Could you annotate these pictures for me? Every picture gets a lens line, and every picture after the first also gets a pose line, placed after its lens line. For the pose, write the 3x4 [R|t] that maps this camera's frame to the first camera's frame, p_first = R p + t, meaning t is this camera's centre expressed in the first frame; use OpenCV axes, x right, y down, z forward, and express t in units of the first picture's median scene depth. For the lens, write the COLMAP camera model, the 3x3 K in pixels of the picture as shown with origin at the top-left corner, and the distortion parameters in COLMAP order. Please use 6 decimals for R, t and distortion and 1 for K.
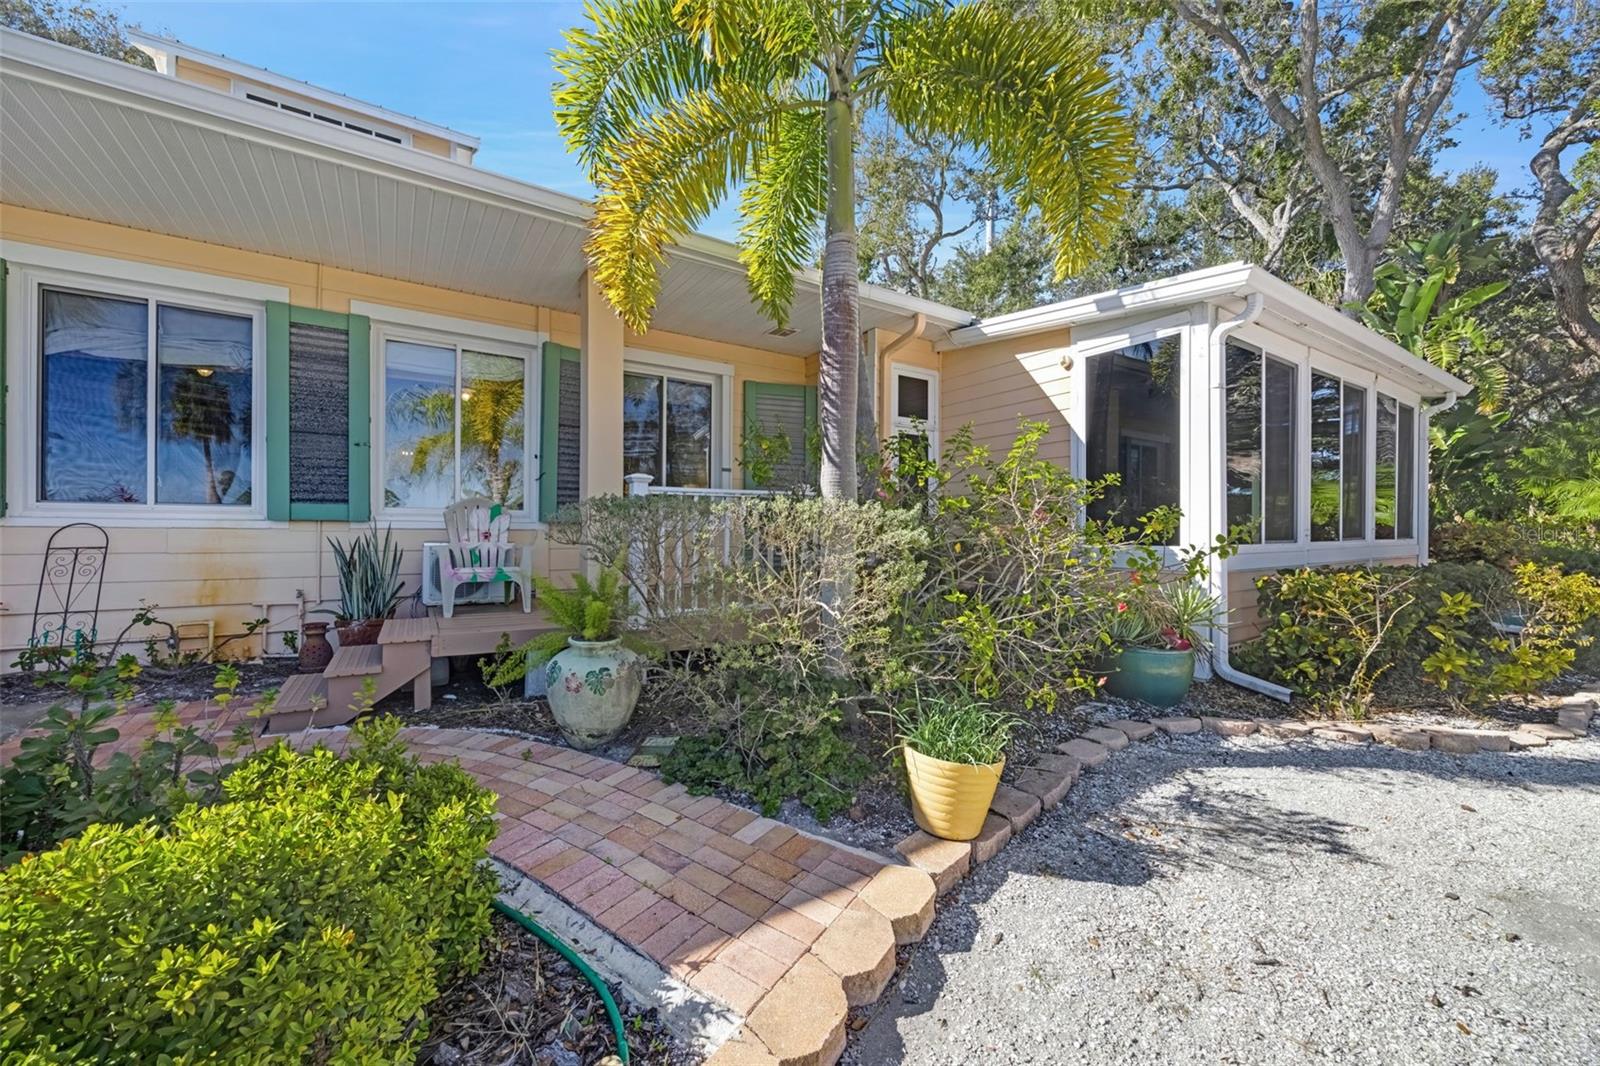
lens RADIAL K [[611.6, 0, 799.4], [0, 611.6, 526.7], [0, 0, 1]] dist [0.001035, -0.000327]
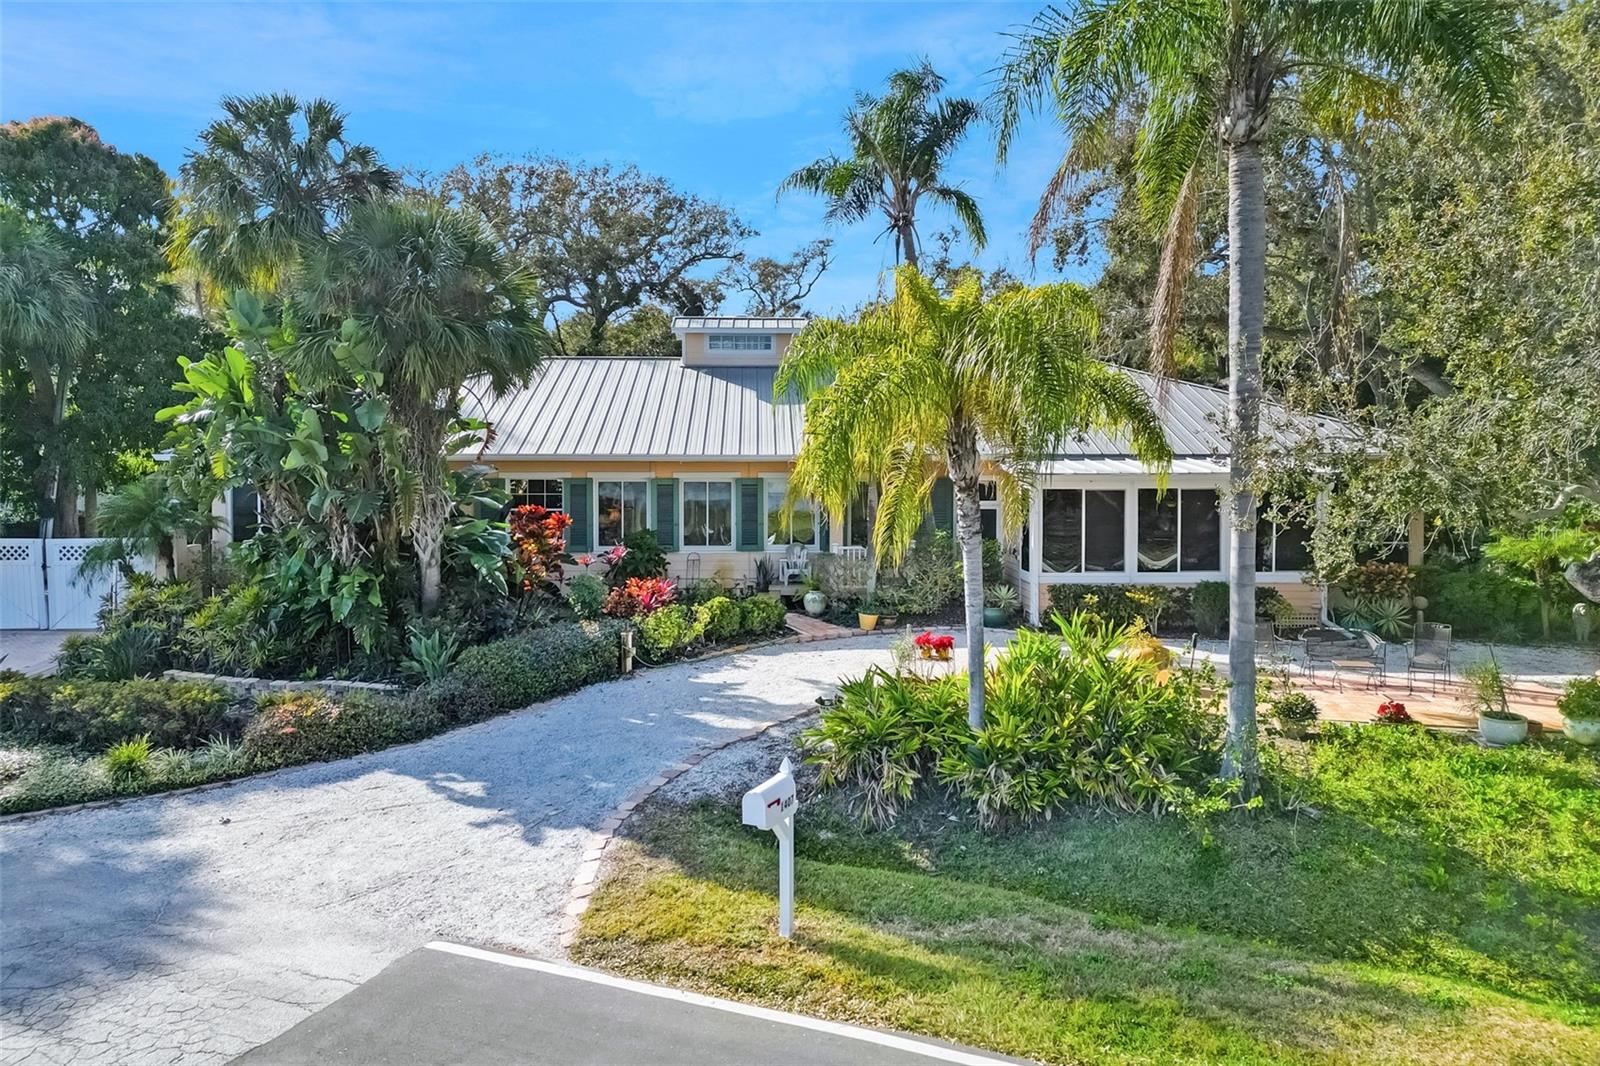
lens RADIAL K [[611.6, 0, 799.4], [0, 611.6, 526.7], [0, 0, 1]] dist [0.001035, -0.000327]
pose [[0.866231, 0.011108, -0.499520, 1.058670], [-0.006991, 0.999924, 0.010112, -0.186405], [0.499595, -0.005267, 0.866243, -1.698205]]
